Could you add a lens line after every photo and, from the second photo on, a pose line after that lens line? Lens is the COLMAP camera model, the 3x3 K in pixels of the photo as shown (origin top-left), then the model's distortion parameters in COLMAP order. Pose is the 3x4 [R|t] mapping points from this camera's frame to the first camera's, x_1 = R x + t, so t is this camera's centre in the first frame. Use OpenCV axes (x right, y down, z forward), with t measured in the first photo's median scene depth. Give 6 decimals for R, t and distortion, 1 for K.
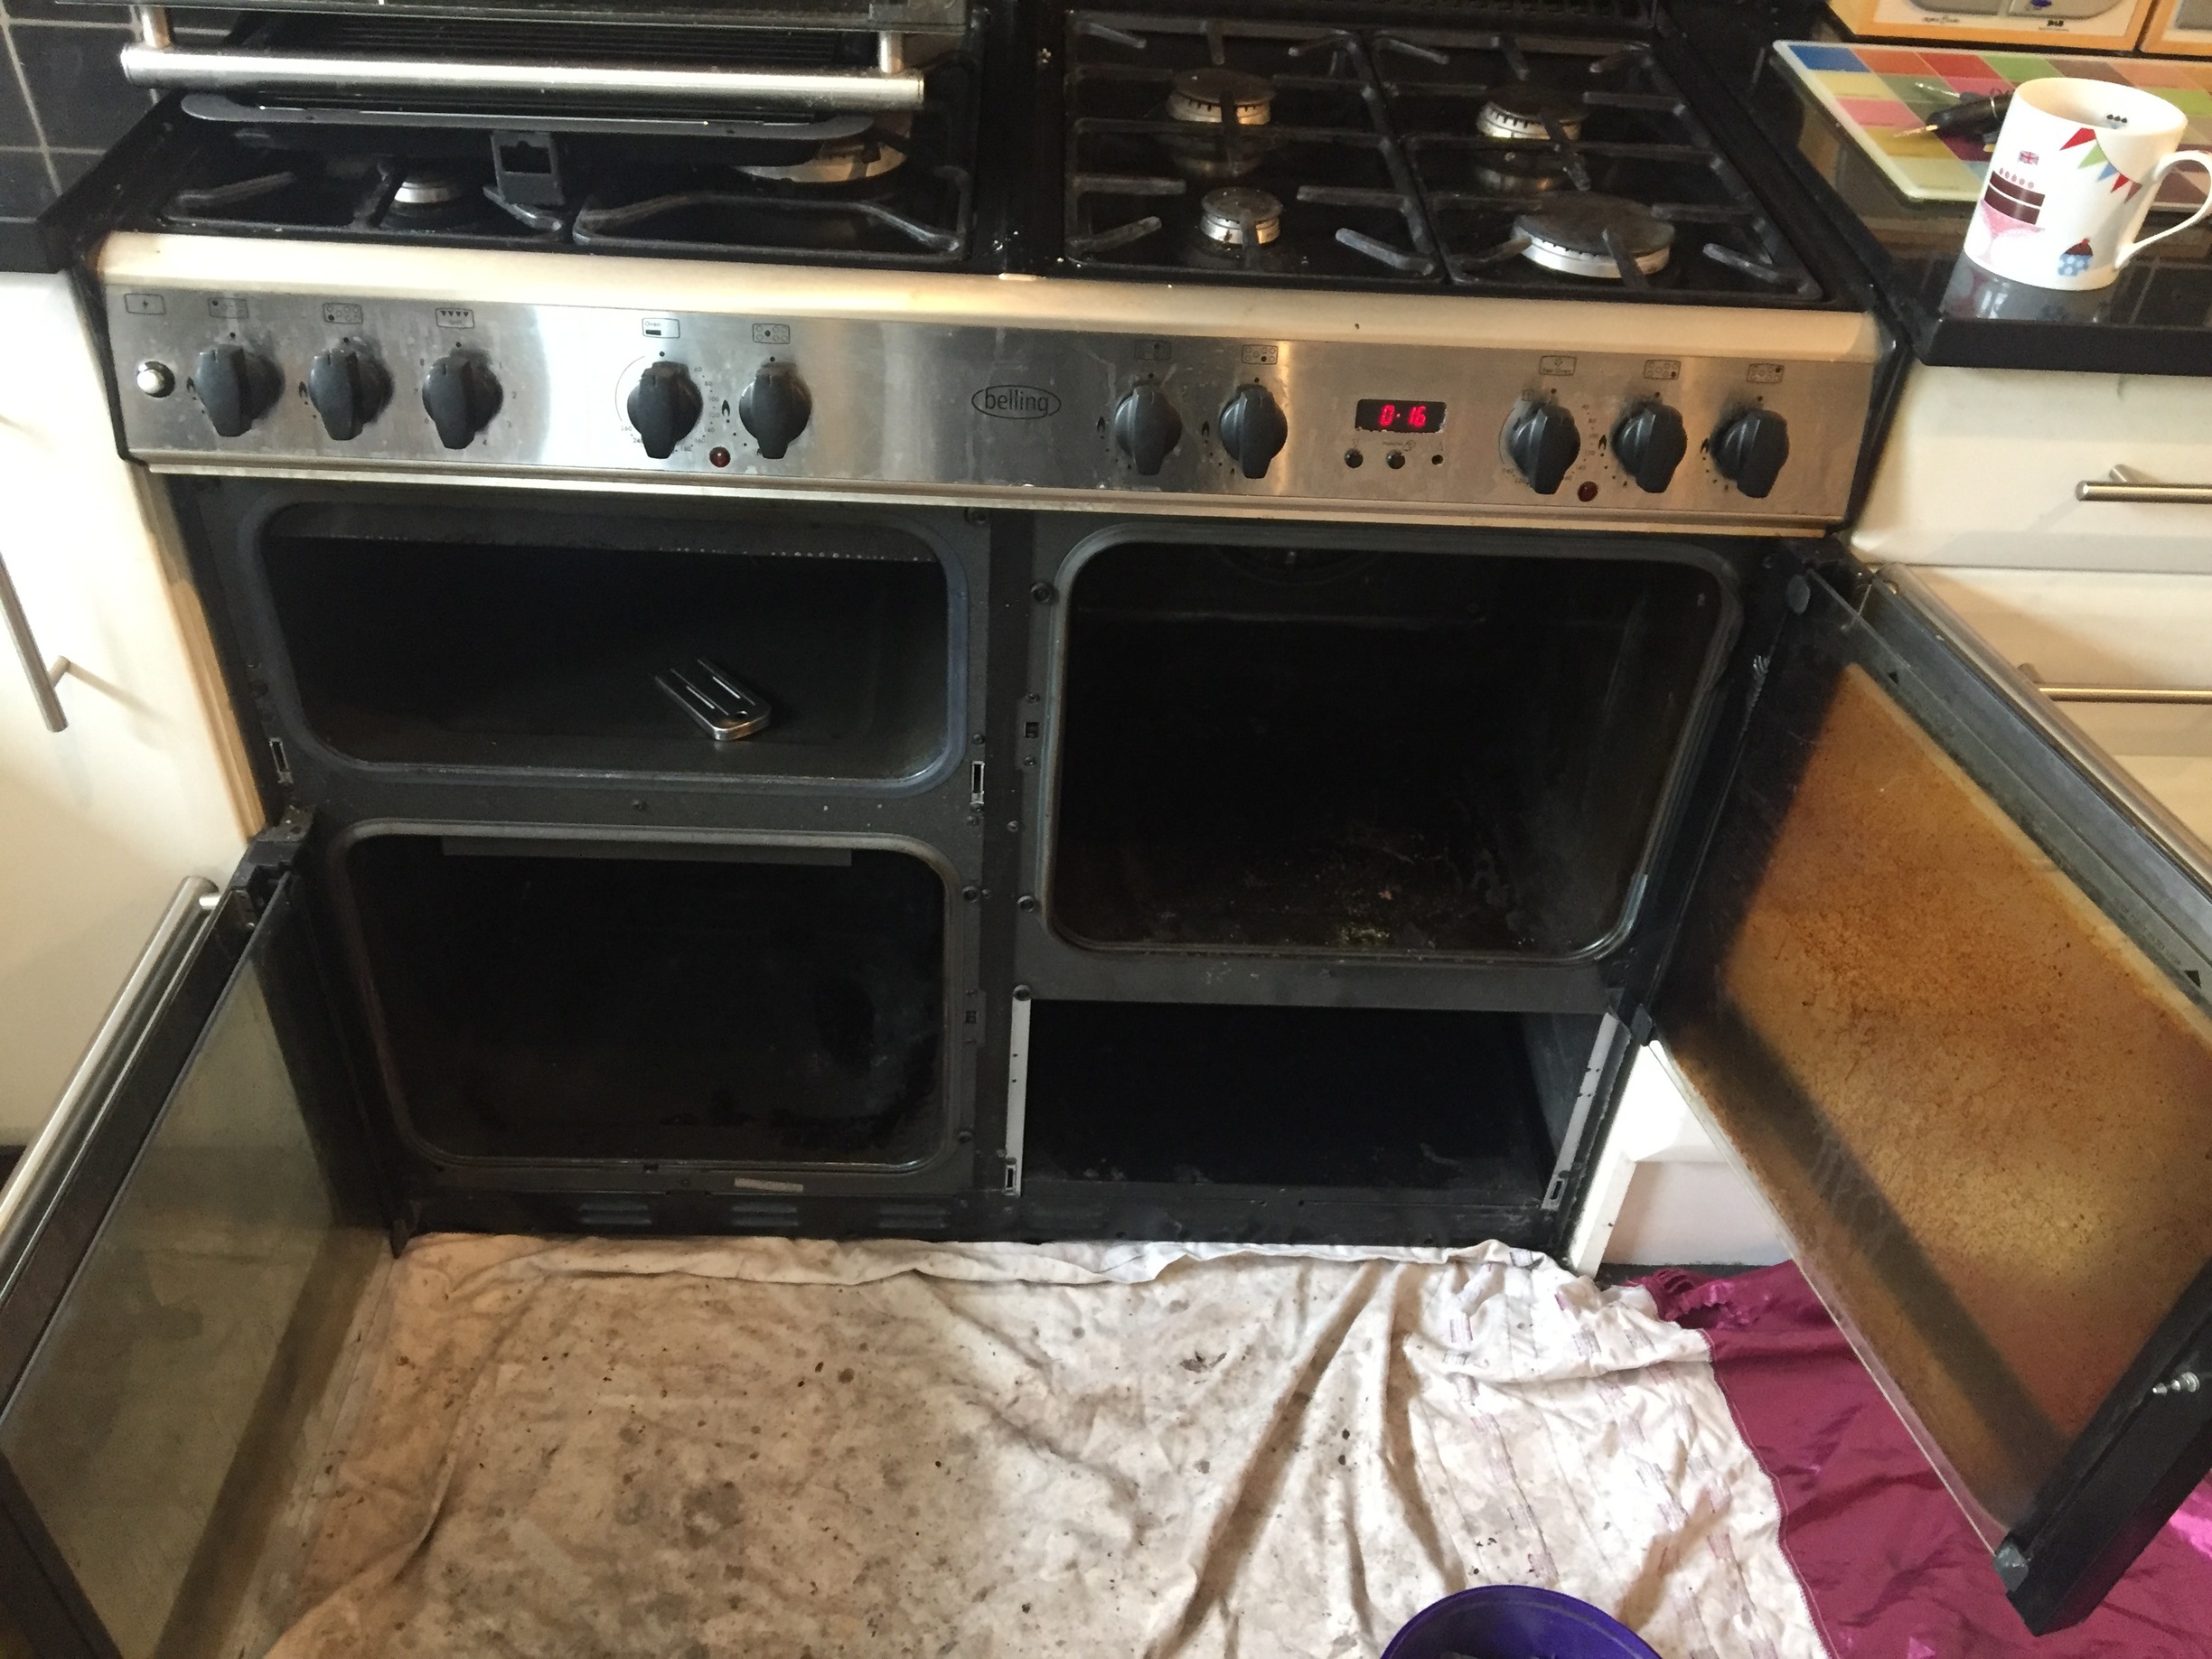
lens RADIAL K [[1844.6, 0, 1116.0], [0, 1844.6, 797.8], [0, 0, 1]] dist [0.003323, -0.005911]
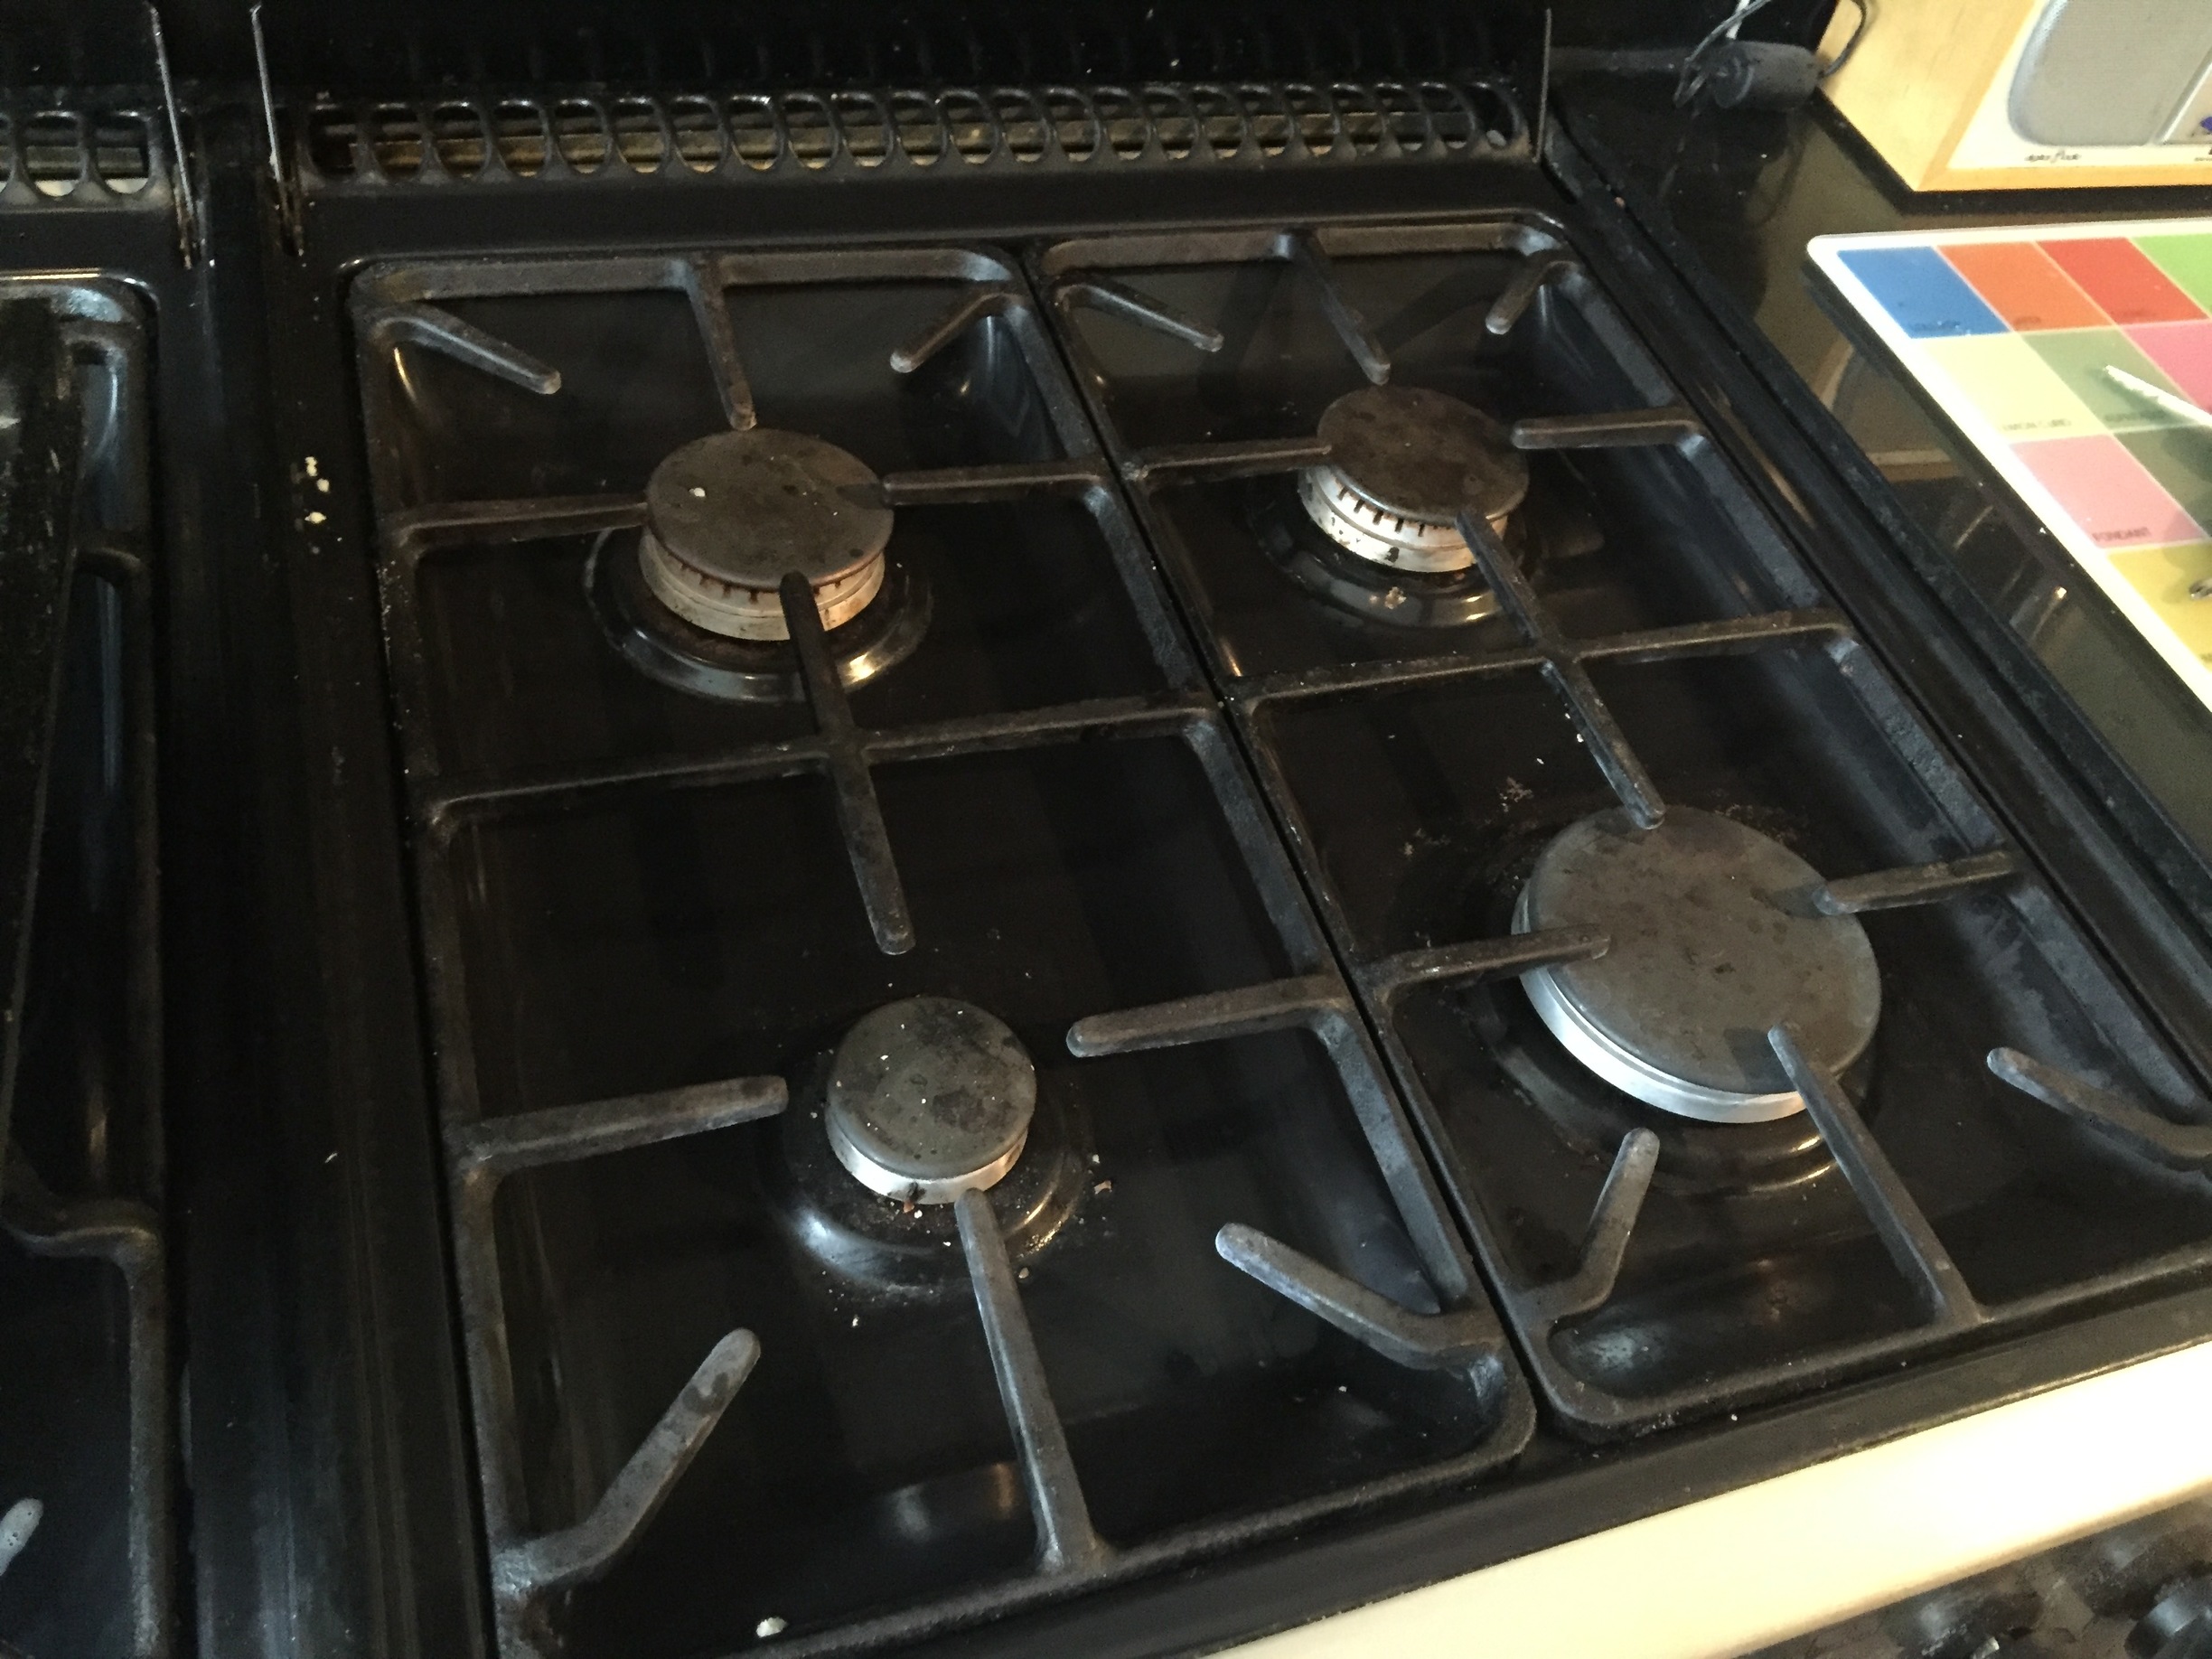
lens RADIAL K [[1838.6, 0, 1106.0], [0, 1838.6, 829.5], [0, 0, 1]] dist [0.006072, -0.008691]
pose [[0.952004, -0.163861, 0.258532, 0.009262], [0.100408, 0.965081, 0.241944, -0.408599], [-0.289149, -0.204373, 0.935214, 0.560199]]
